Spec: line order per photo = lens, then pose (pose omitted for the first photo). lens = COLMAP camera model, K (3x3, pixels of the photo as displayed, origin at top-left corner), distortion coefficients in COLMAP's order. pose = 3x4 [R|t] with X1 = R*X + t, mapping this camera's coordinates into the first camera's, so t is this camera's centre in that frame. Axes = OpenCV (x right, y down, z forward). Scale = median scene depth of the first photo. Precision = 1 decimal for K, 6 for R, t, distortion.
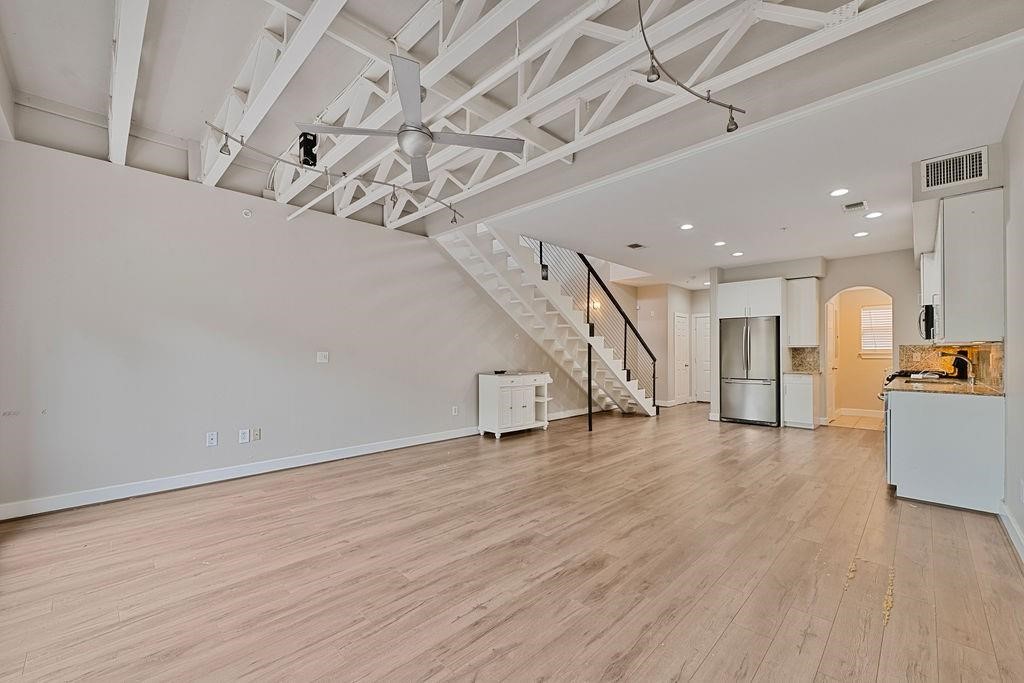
lens RADIAL K [[411.8, 0, 510.4], [0, 411.8, 347.7], [0, 0, 1]] dist [0.003607, -0.001192]
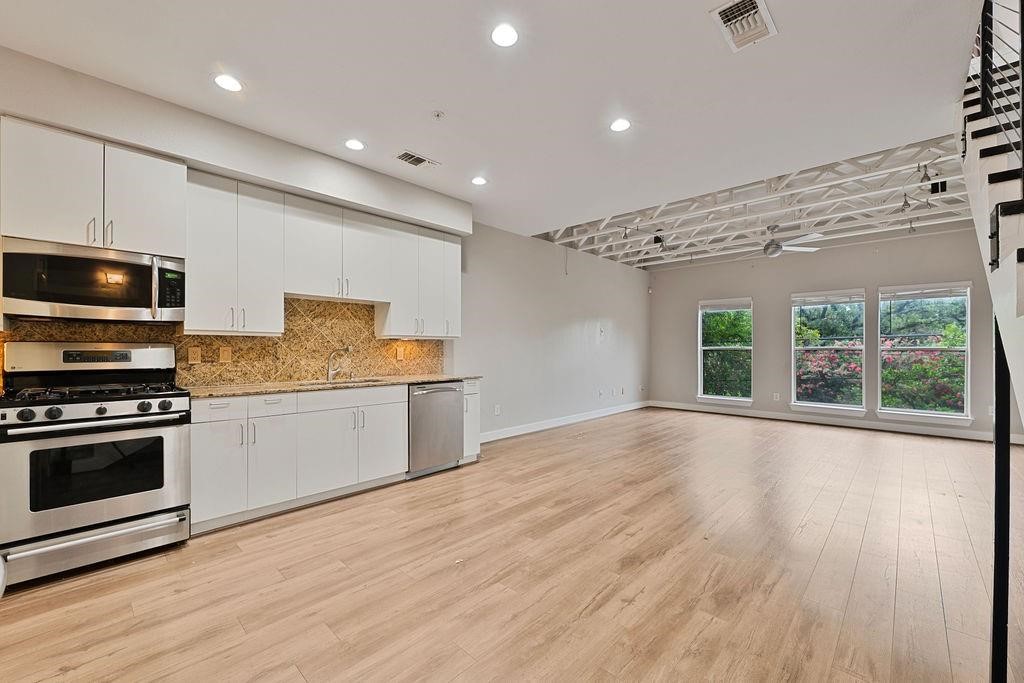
lens RADIAL K [[411.8, 0, 508.7], [0, 411.8, 350.1], [0, 0, 1]] dist [0.003607, -0.001192]
pose [[-0.999919, -0.000743, -0.012711, 1.010430], [-0.000627, 0.999958, -0.009178, 0.037559], [0.012717, -0.009169, -0.999877, 2.693678]]
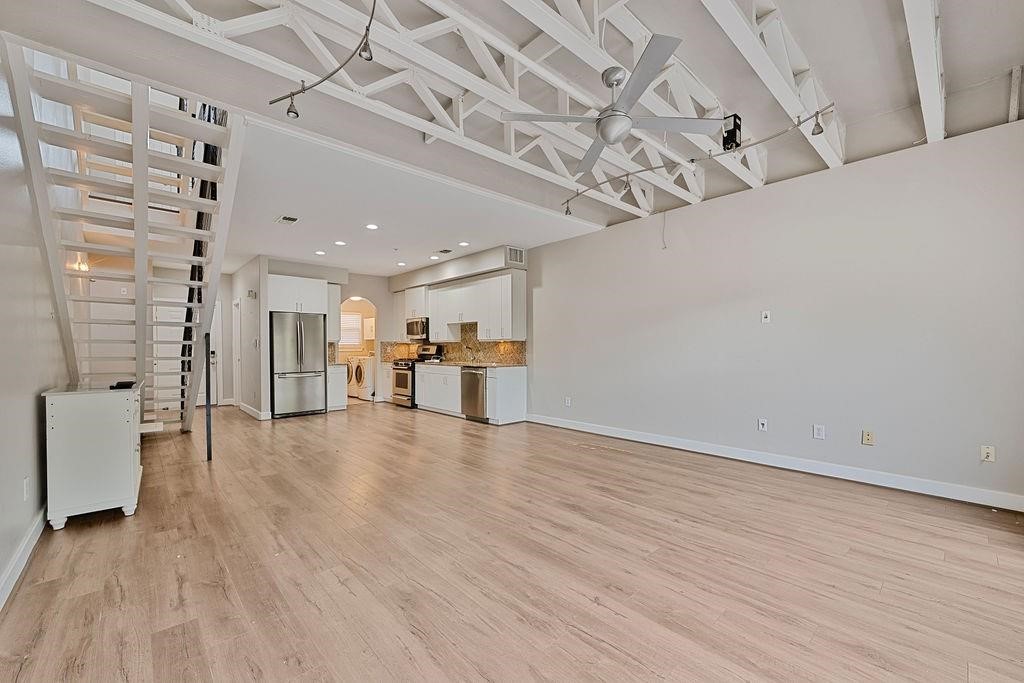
lens RADIAL K [[411.8, 0, 510.2], [0, 411.8, 350.5], [0, 0, 1]] dist [0.003607, -0.001192]
pose [[0.052095, -0.008840, 0.998603, -1.039773], [-0.008444, 0.999921, 0.009292, 0.016120], [-0.998606, -0.008916, 0.052016, 1.020160]]
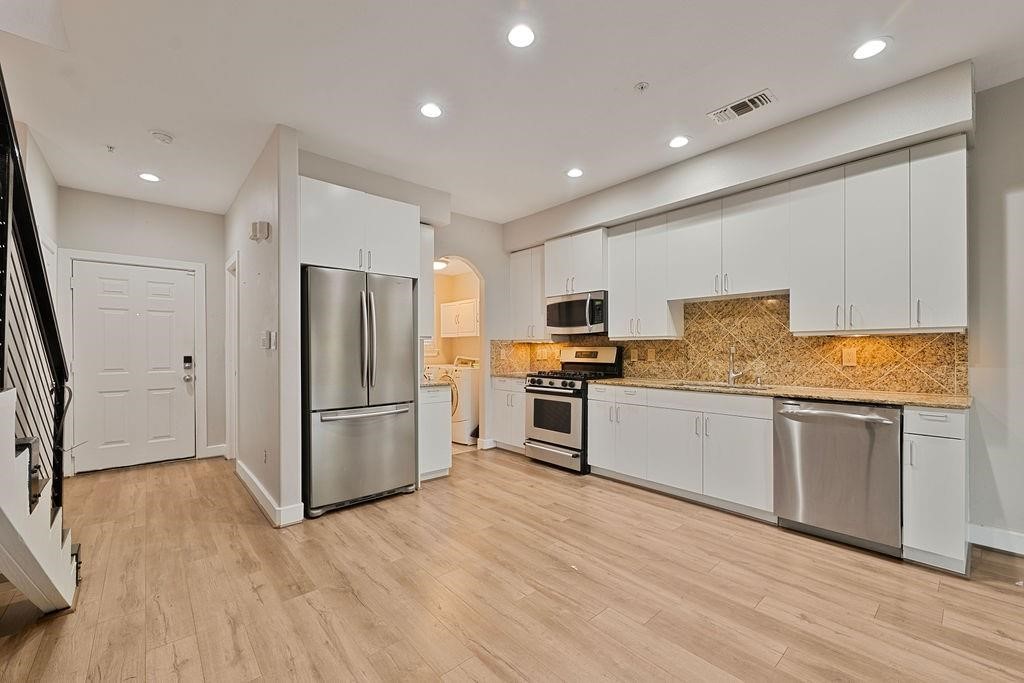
lens RADIAL K [[411.8, 0, 510.5], [0, 411.8, 350.3], [0, 0, 1]] dist [0.003607, -0.001192]
pose [[0.068897, -0.000911, 0.997623, 0.308257], [-0.009806, 0.999951, 0.001590, 0.027140], [-0.997576, -0.009893, 0.068885, 1.960460]]
